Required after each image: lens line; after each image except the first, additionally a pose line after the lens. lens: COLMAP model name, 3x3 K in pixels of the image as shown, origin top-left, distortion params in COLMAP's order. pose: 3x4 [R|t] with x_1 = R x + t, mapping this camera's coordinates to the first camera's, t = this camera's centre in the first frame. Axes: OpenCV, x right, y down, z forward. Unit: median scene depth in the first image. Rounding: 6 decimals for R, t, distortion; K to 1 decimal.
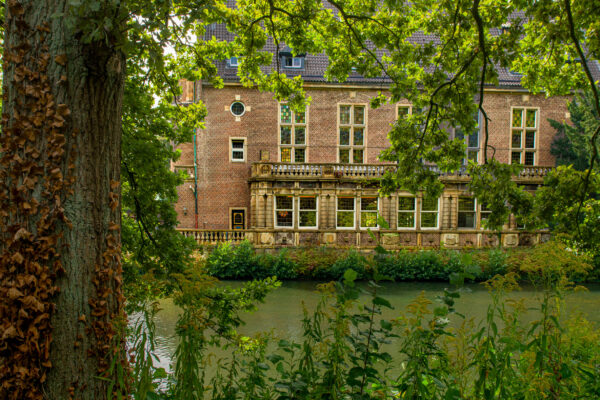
lens RADIAL K [[820.1, 0, 300.0], [0, 820.1, 199.9], [0, 0, 1]] dist [-0.040414, 0.000000]
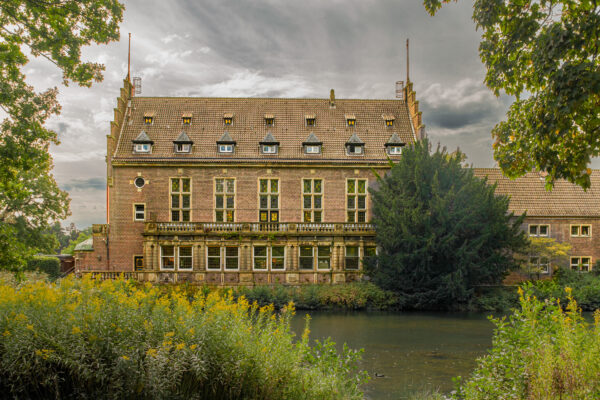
lens RADIAL K [[599.6, 0, 299.9], [0, 599.6, 200.0], [0, 0, 1]] dist [-0.112375, 0.000000]
pose [[0.999340, -0.010768, -0.034682, 0.225720], [0.007897, 0.996612, -0.081866, 0.001791], [0.035446, 0.081539, 0.996040, 0.022015]]
